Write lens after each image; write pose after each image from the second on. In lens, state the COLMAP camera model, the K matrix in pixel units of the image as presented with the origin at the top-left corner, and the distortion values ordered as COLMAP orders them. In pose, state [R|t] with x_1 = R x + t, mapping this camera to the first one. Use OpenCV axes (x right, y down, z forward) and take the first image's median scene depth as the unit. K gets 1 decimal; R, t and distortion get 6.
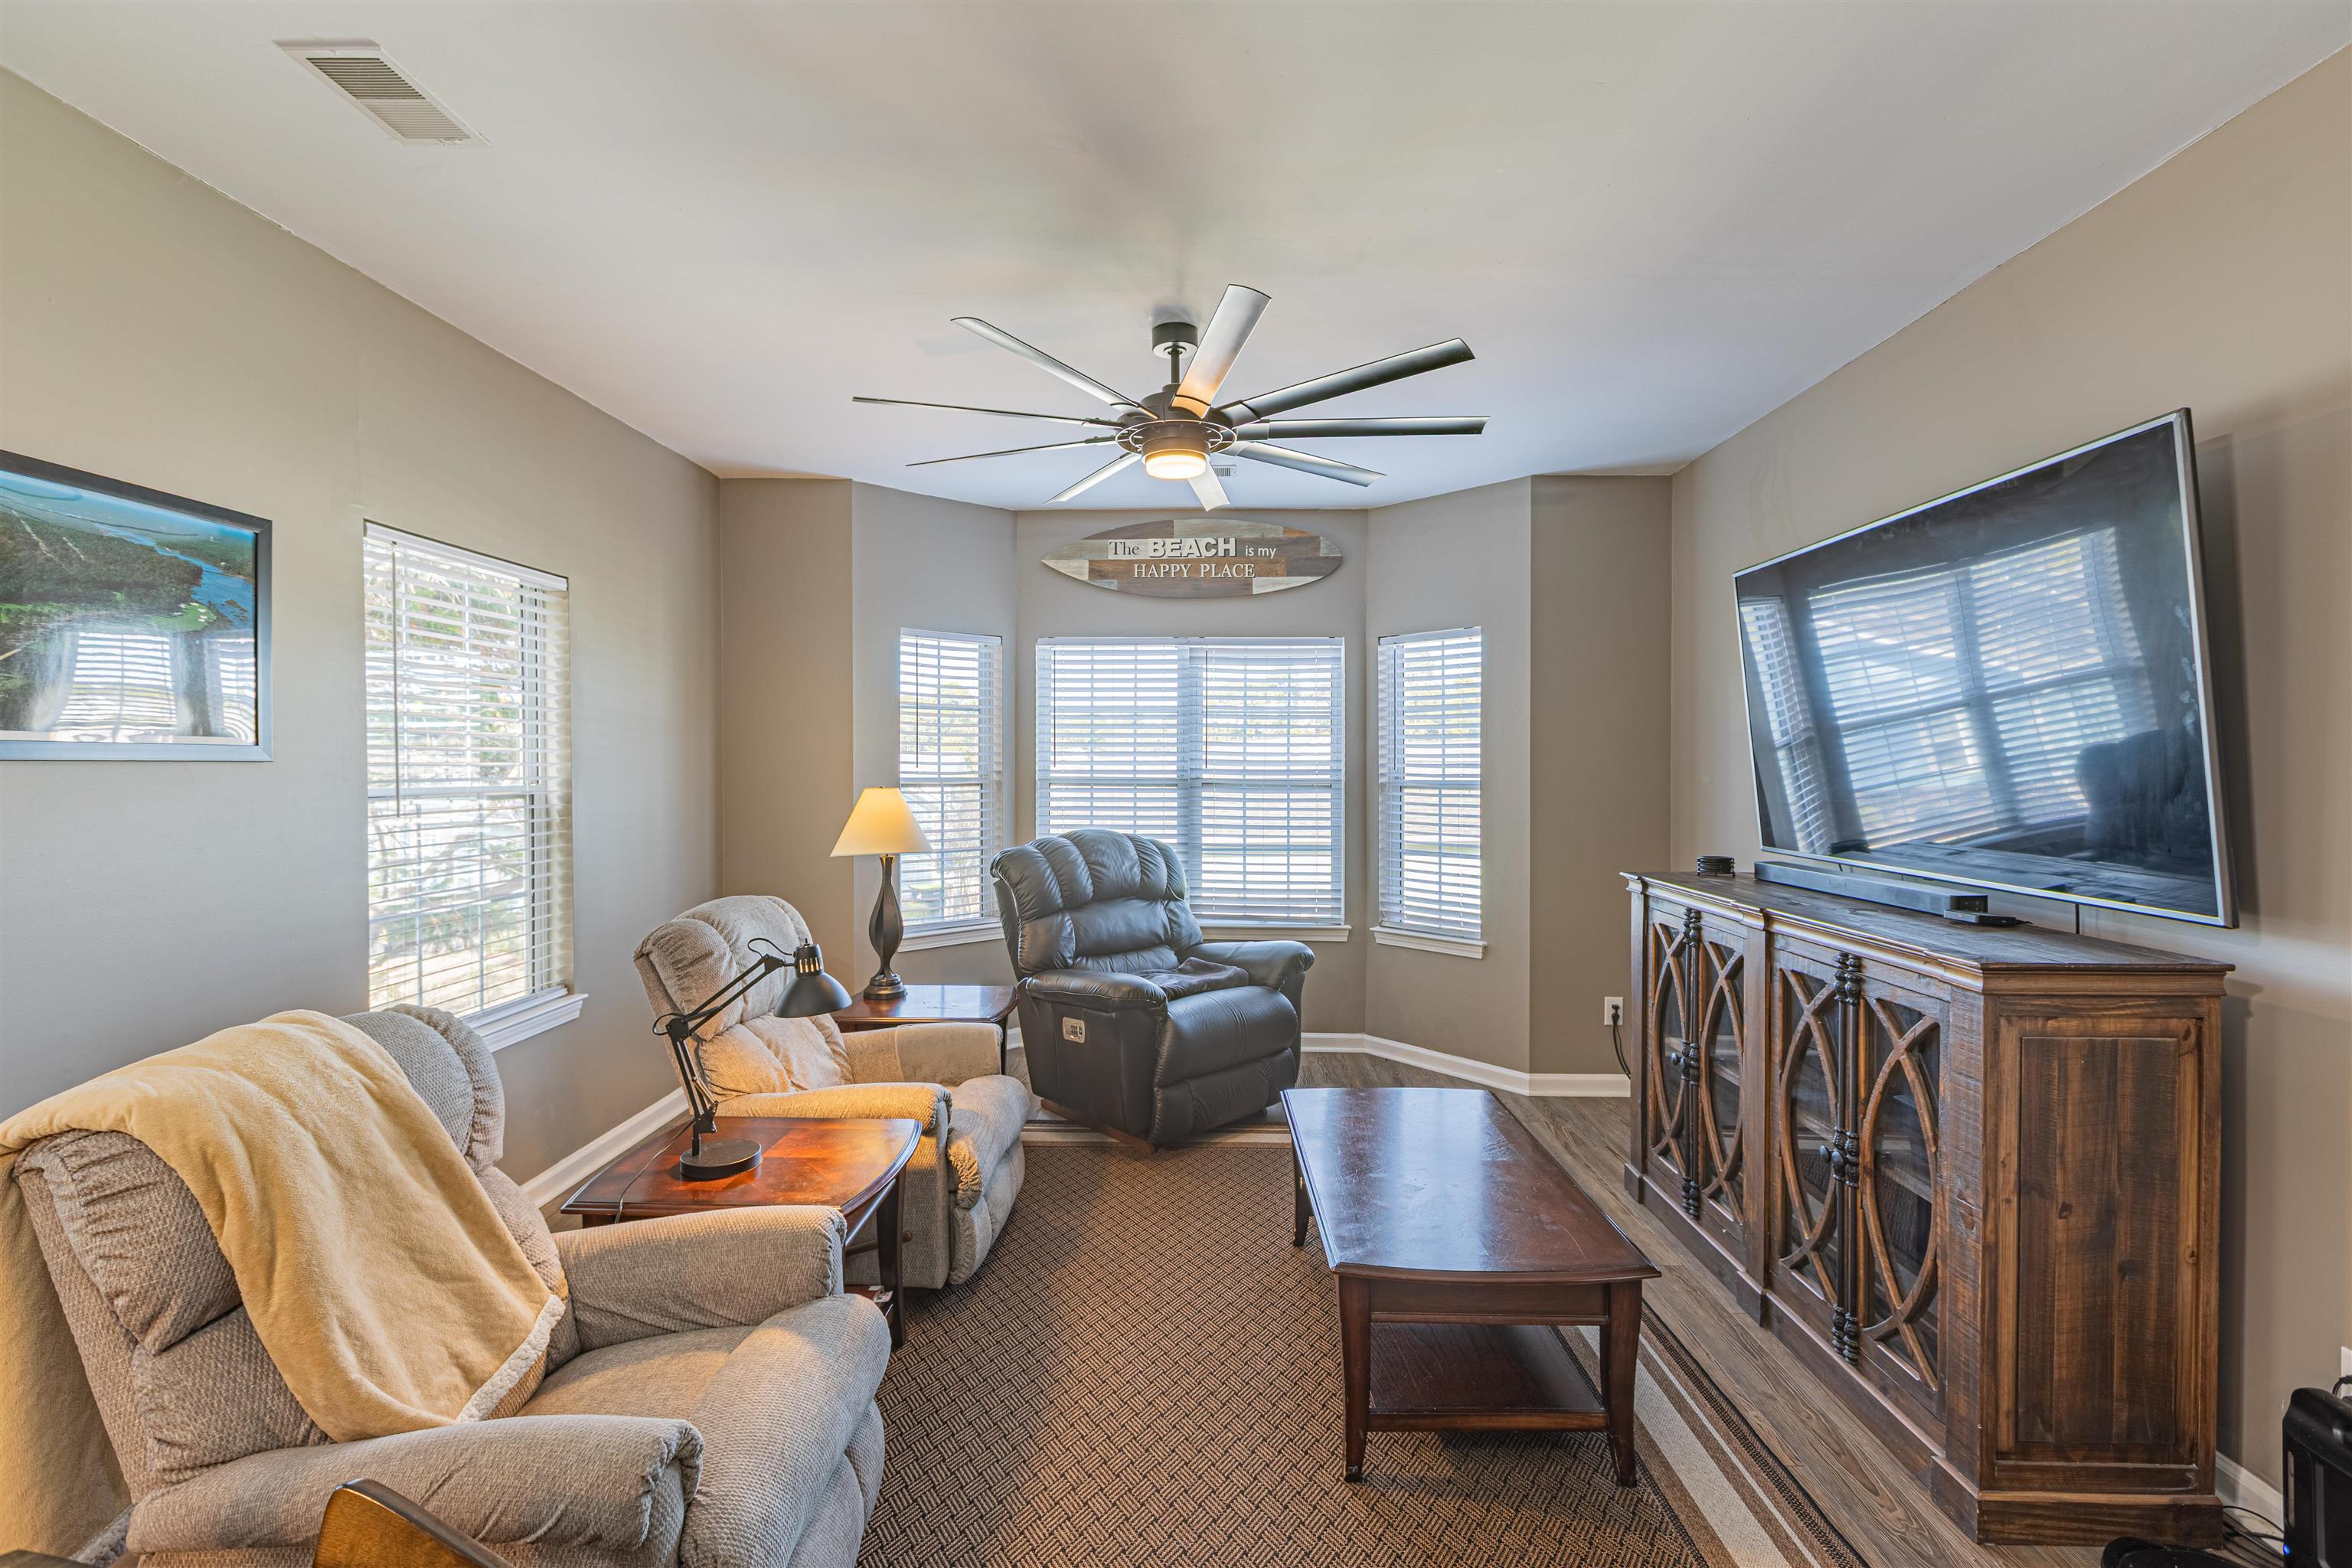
lens RADIAL K [[1047.2, 0, 1175.6], [0, 1047.2, 780.9], [0, 0, 1]] dist [0.012483, 0.000437]
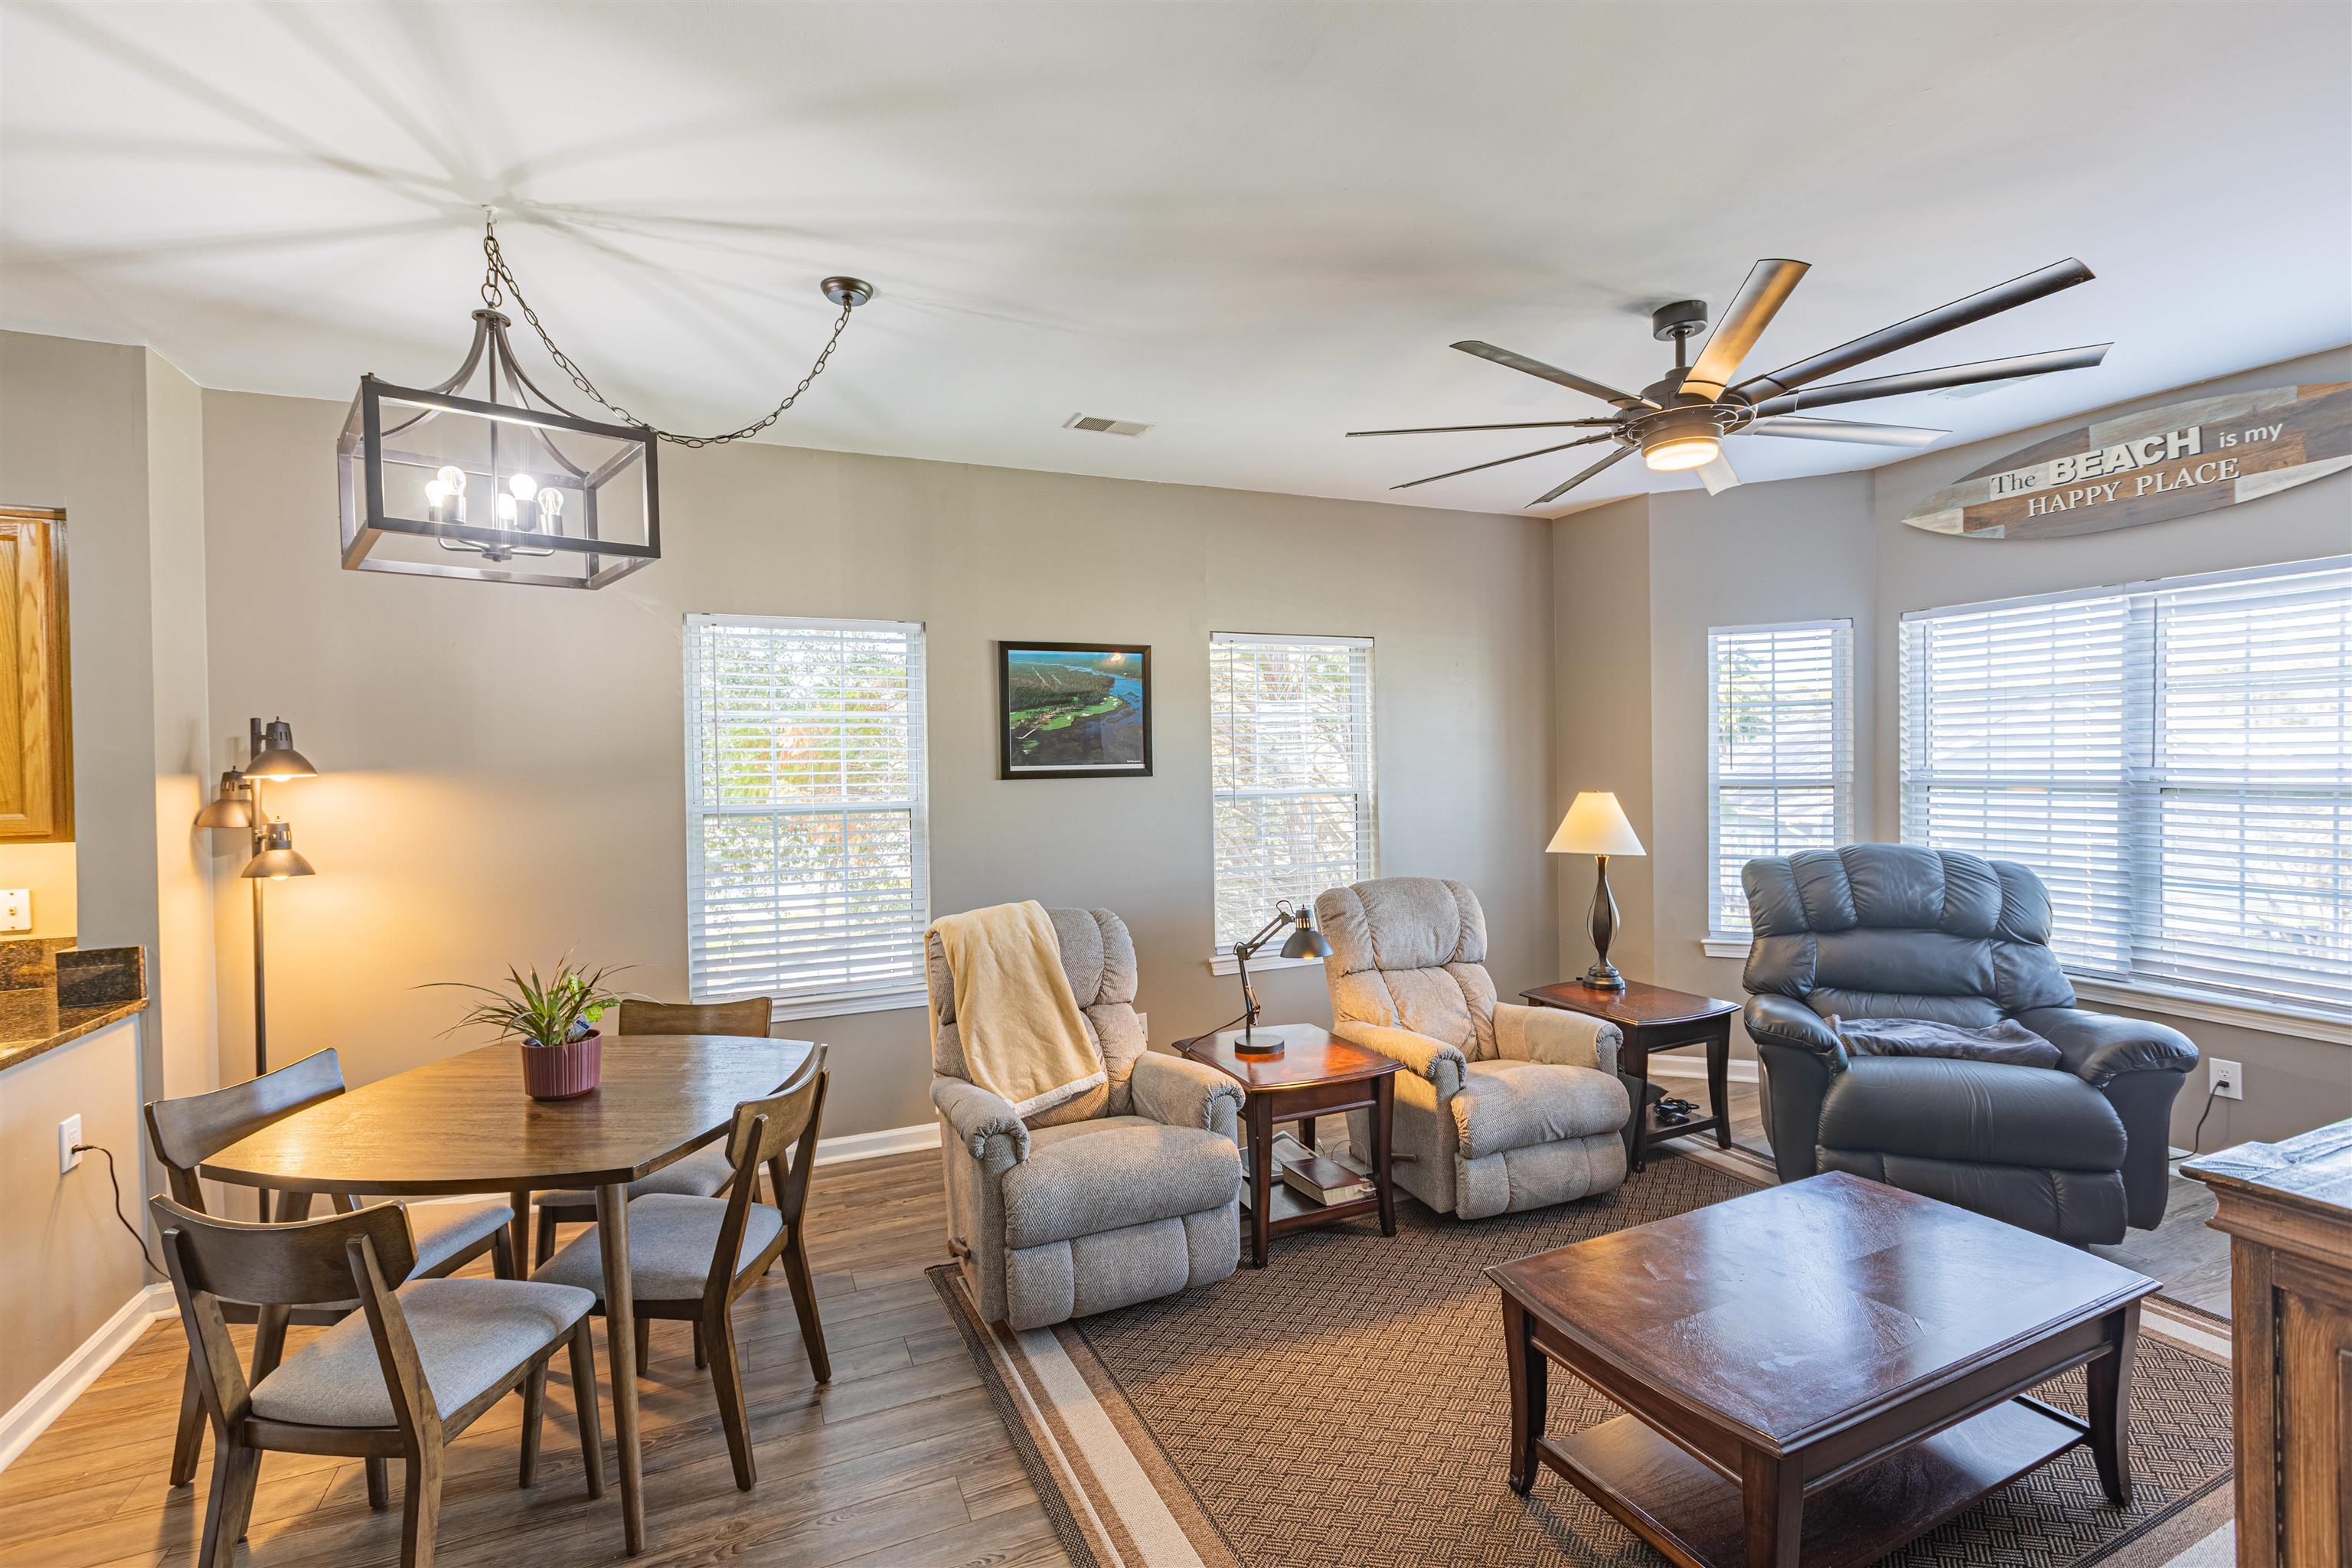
lens RADIAL K [[1047.2, 0, 1177.3], [0, 1047.2, 784.4], [0, 0, 1]] dist [0.012483, 0.000437]
pose [[0.445254, 0.010774, -0.895339, 0.416886], [0.004402, 0.999889, 0.014220, -0.015488], [0.895393, -0.010273, 0.445157, 0.115921]]
